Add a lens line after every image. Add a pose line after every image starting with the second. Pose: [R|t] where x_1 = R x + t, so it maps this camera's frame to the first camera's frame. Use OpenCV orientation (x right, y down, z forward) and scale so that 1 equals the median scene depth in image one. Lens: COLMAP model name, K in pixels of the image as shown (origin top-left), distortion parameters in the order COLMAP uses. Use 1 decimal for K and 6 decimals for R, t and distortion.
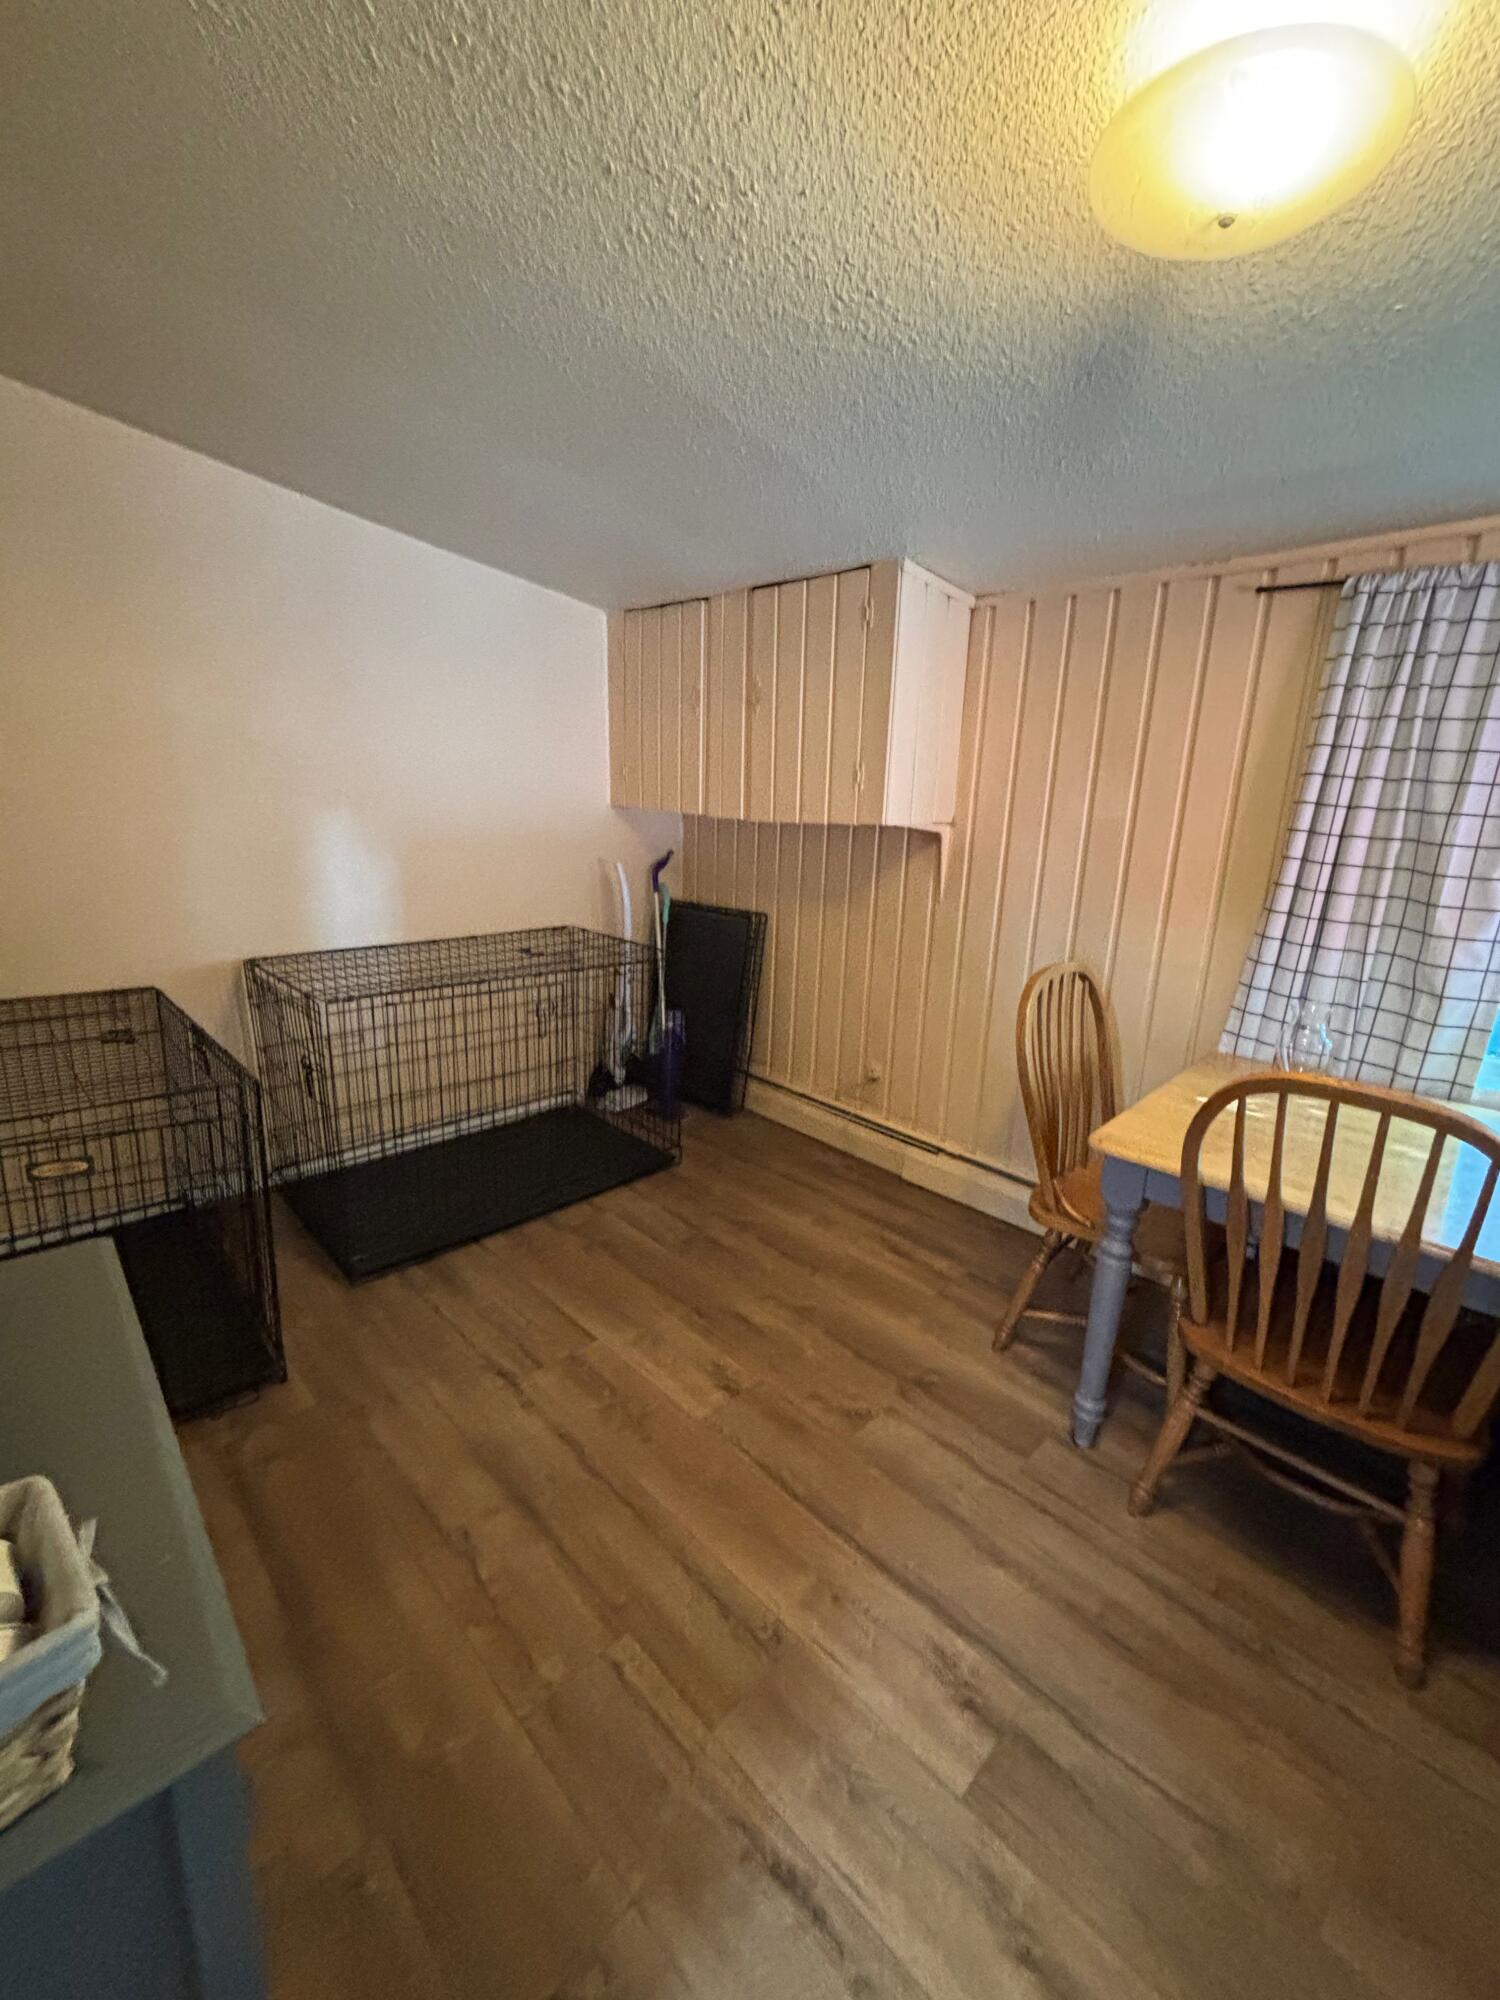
lens RADIAL K [[806.8, 0, 755.3], [0, 806.8, 998.9], [0, 0, 1]] dist [-0.001731, 0.001335]
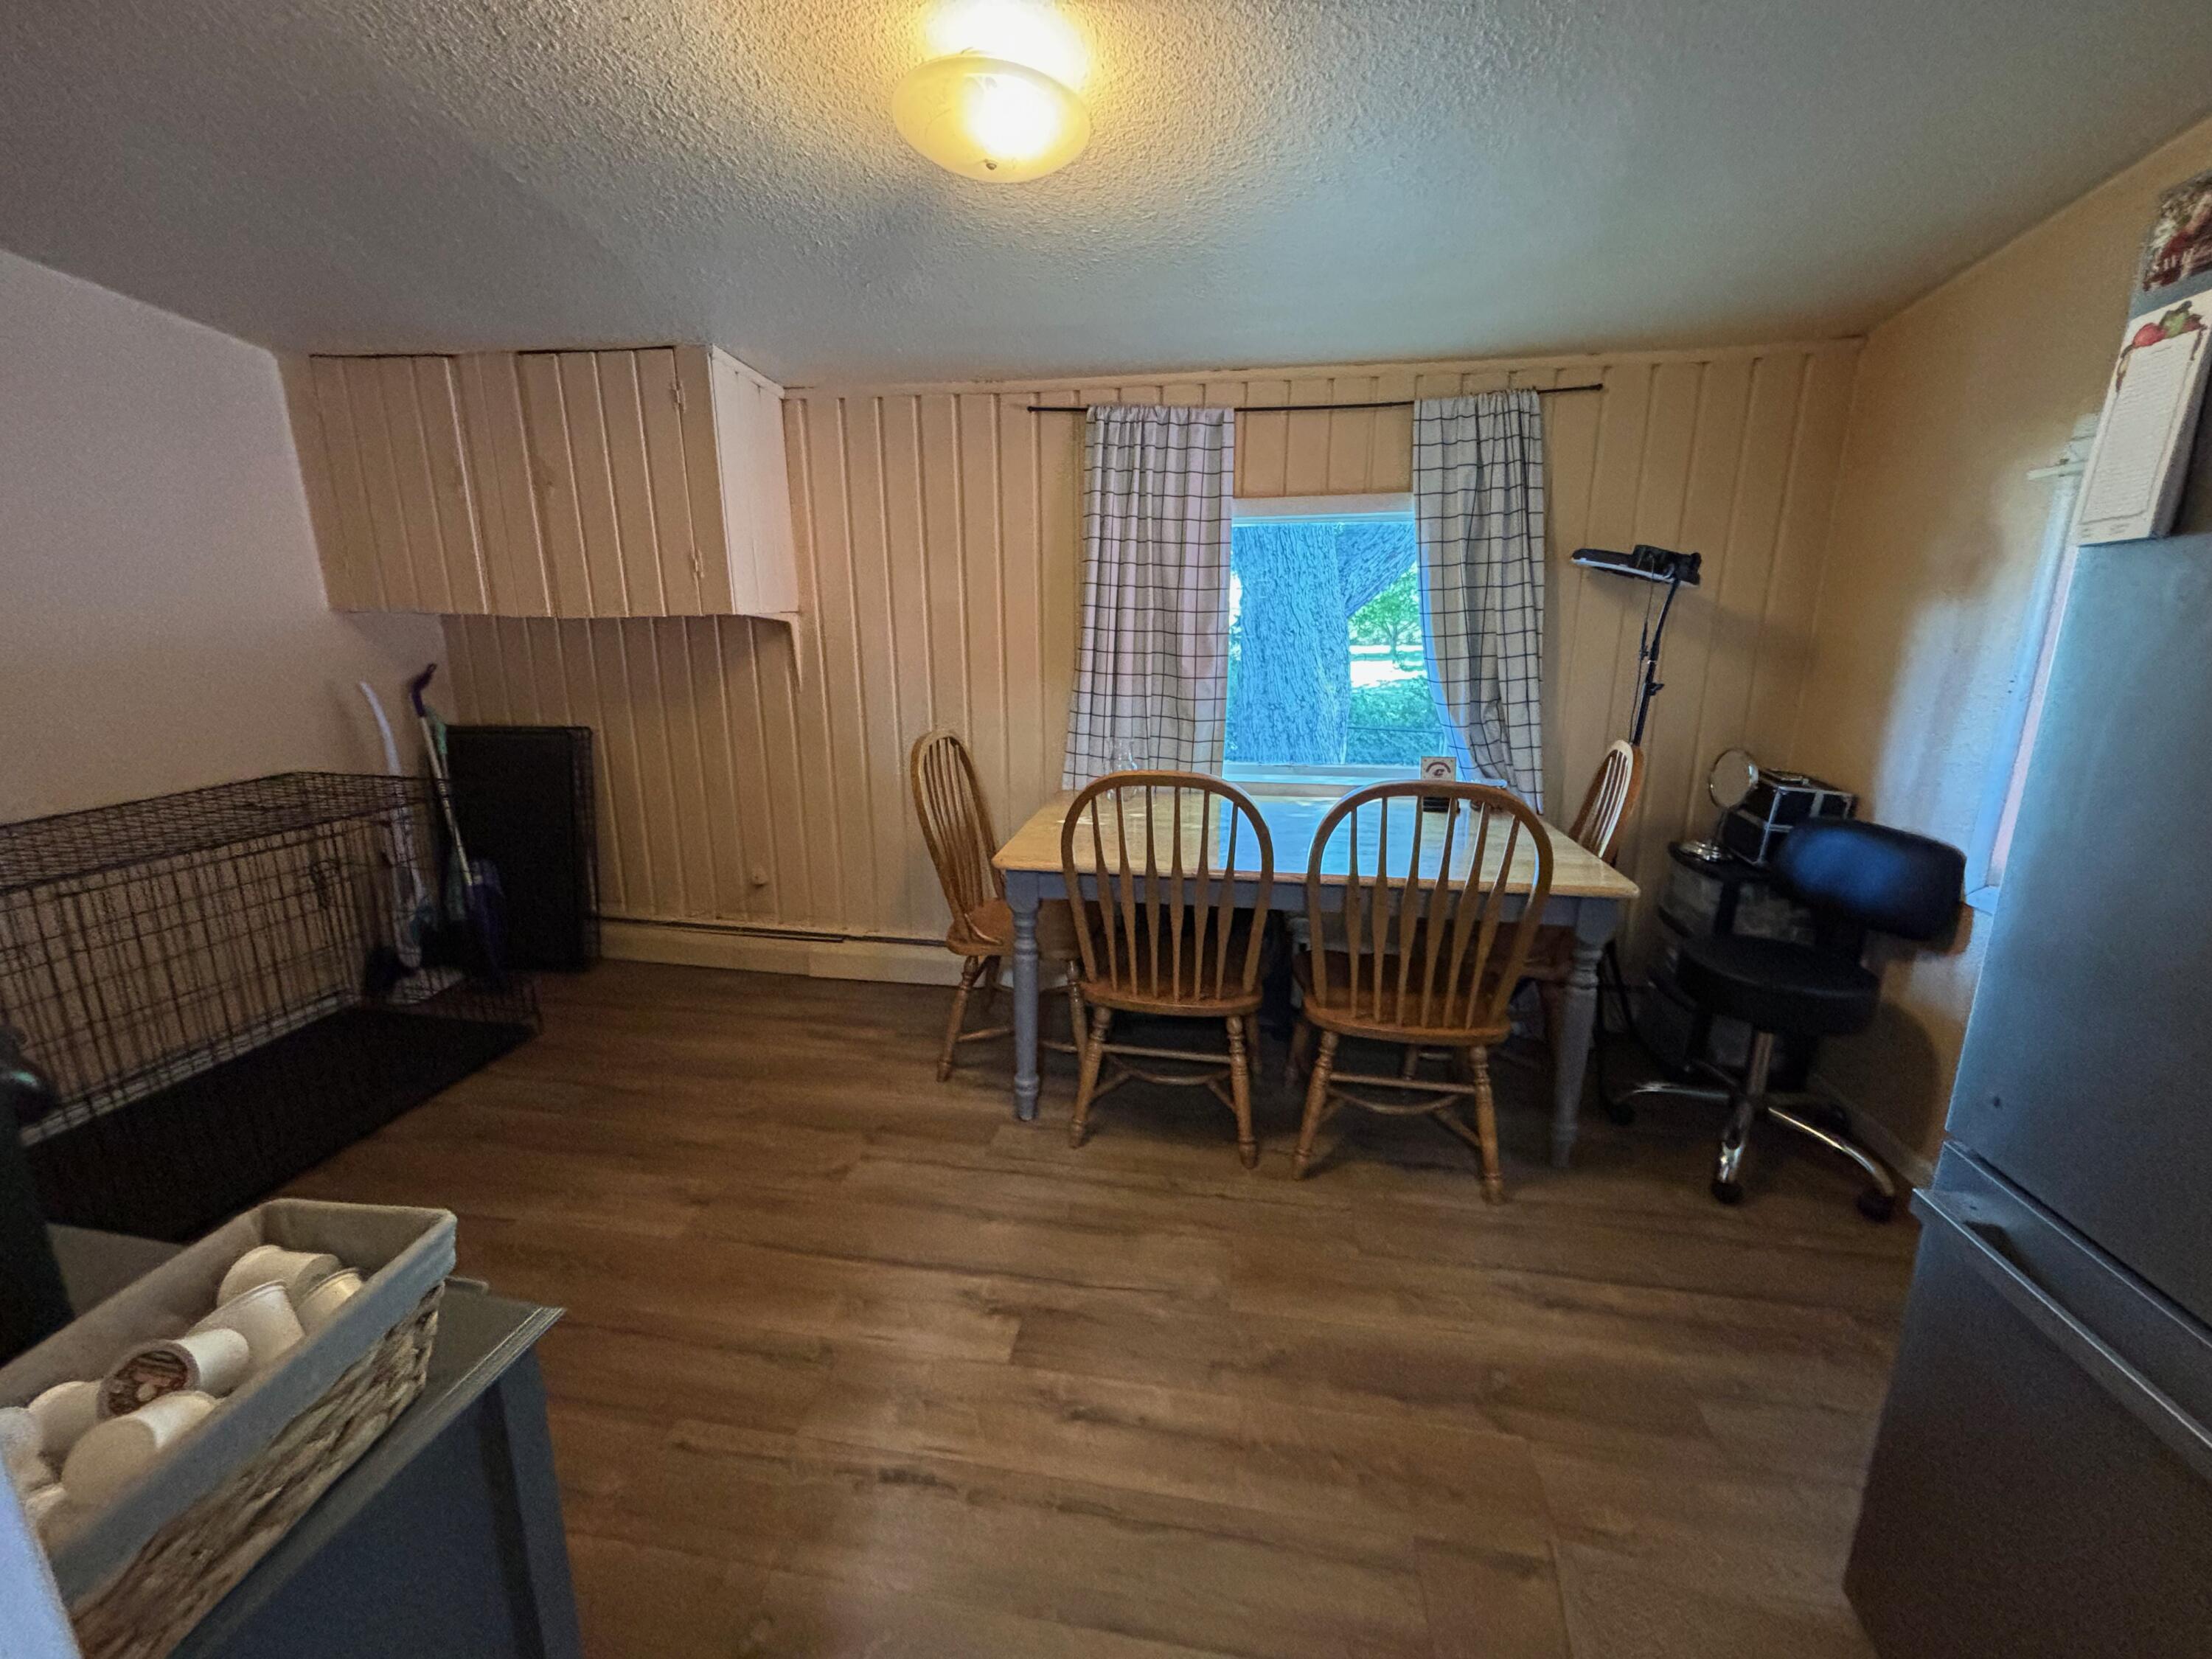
lens RADIAL K [[892.4, 0, 1101.3], [0, 892.4, 827.7], [0, 0, 1]] dist [-0.001731, 0.001335]
pose [[0.815864, -0.170496, 0.552537, -0.148701], [0.164816, 0.984472, 0.060414, 0.056376], [-0.554258, 0.041777, 0.831296, -0.166760]]
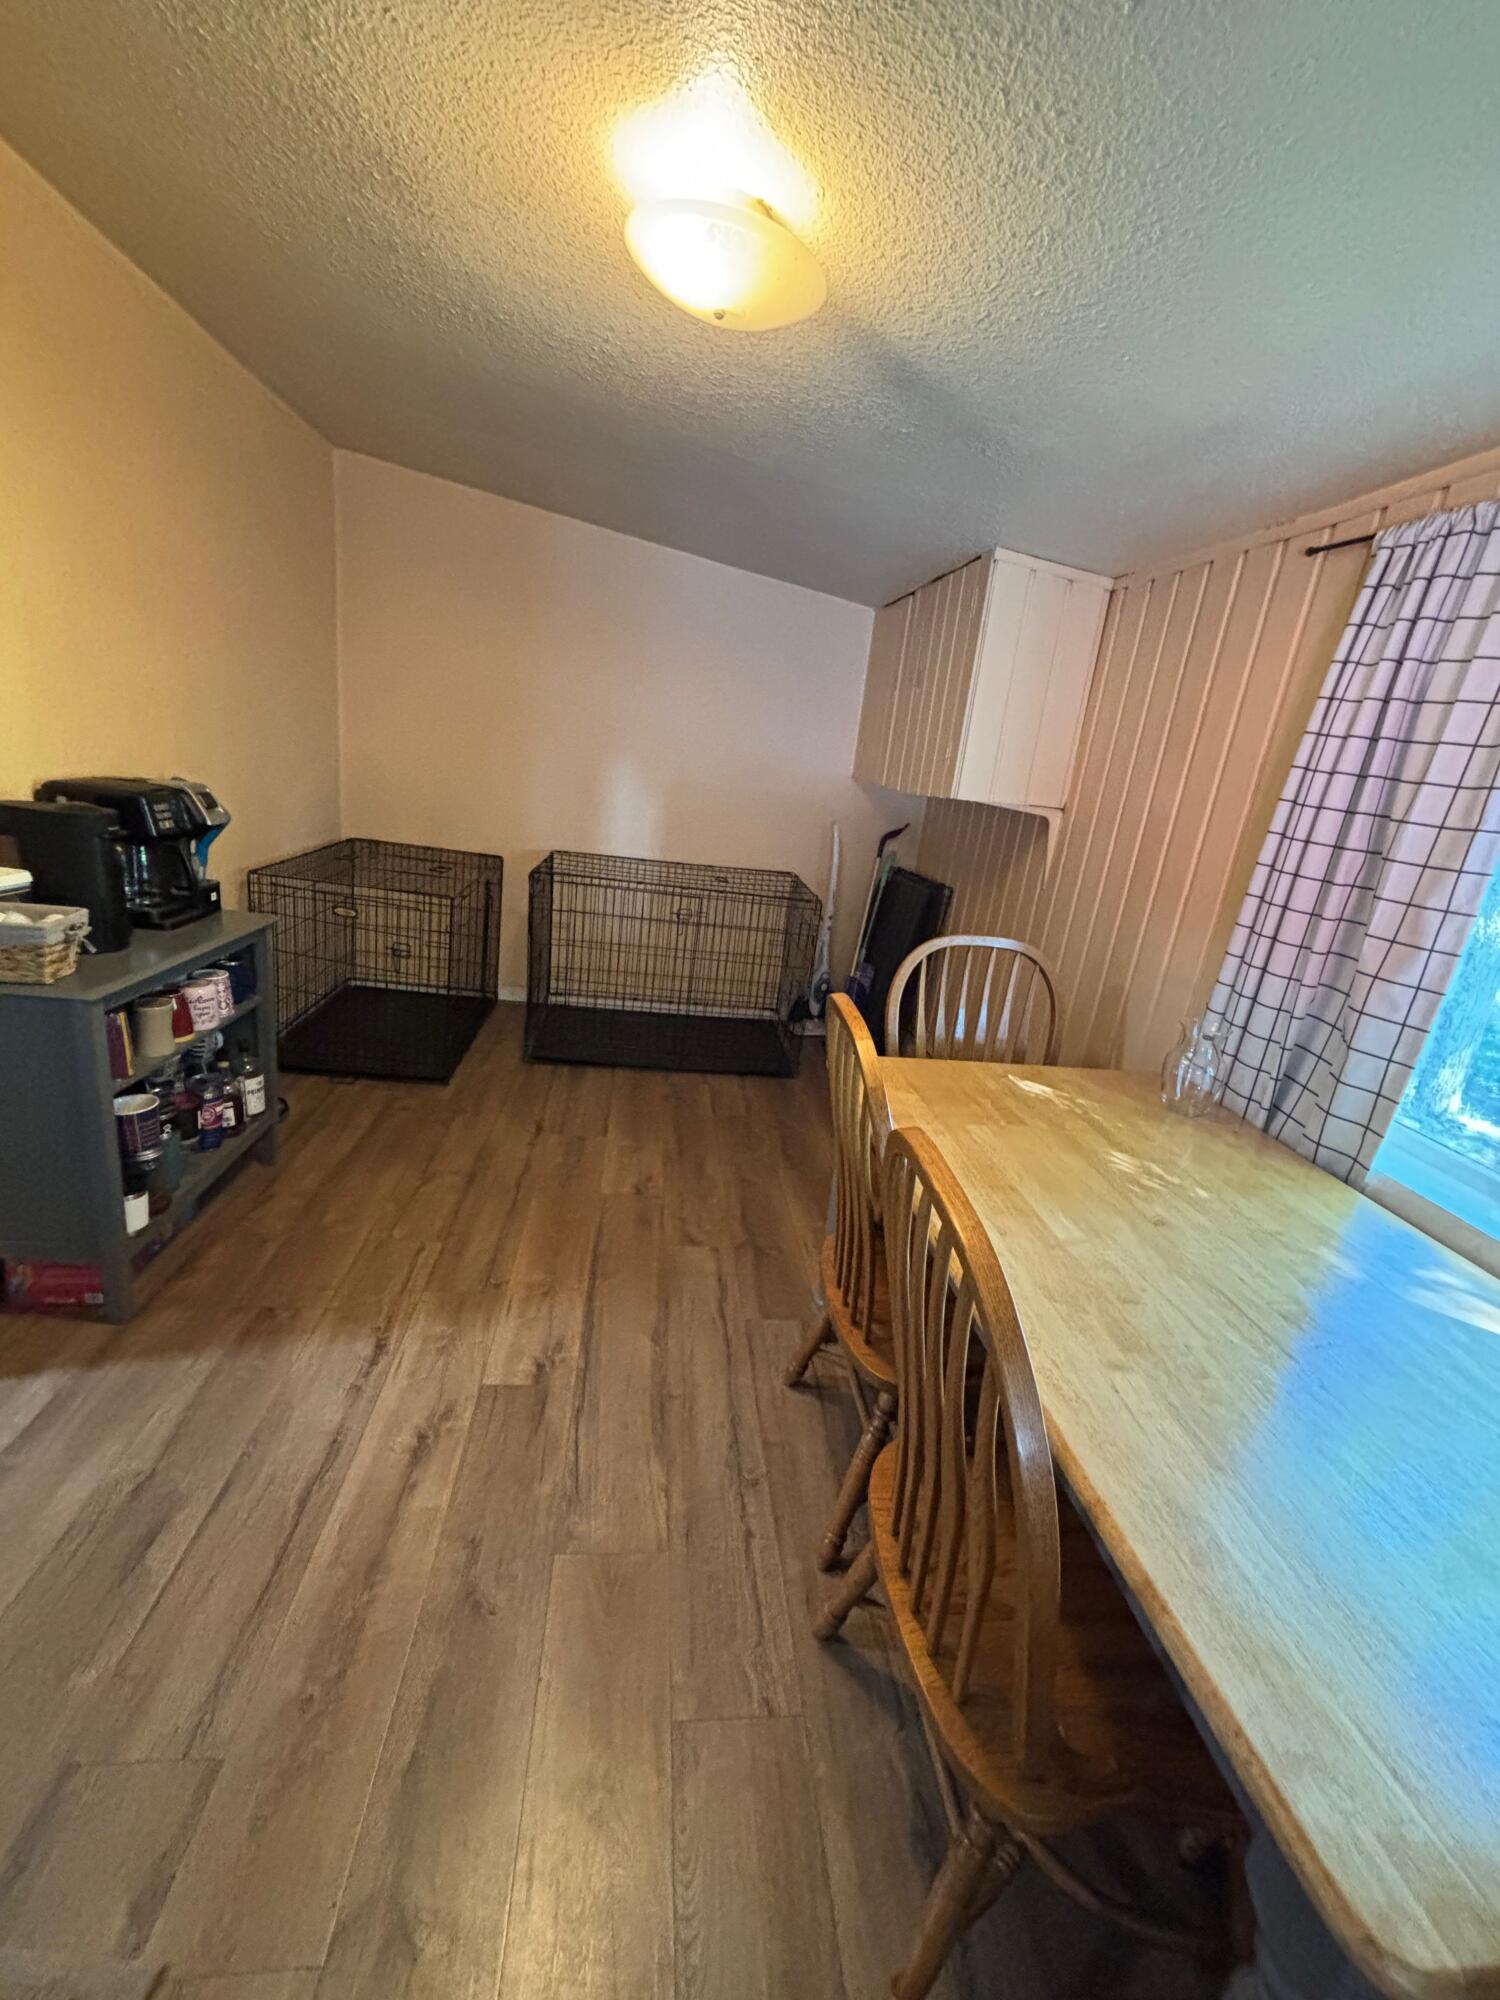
lens RADIAL K [[806.8, 0, 755.3], [0, 806.8, 998.8], [0, 0, 1]] dist [-0.001731, 0.001335]
pose [[0.783544, 0.232197, -0.576319, 0.793502], [-0.232624, 0.969715, 0.074428, 0.027586], [0.576147, 0.075748, 0.813829, -0.001116]]
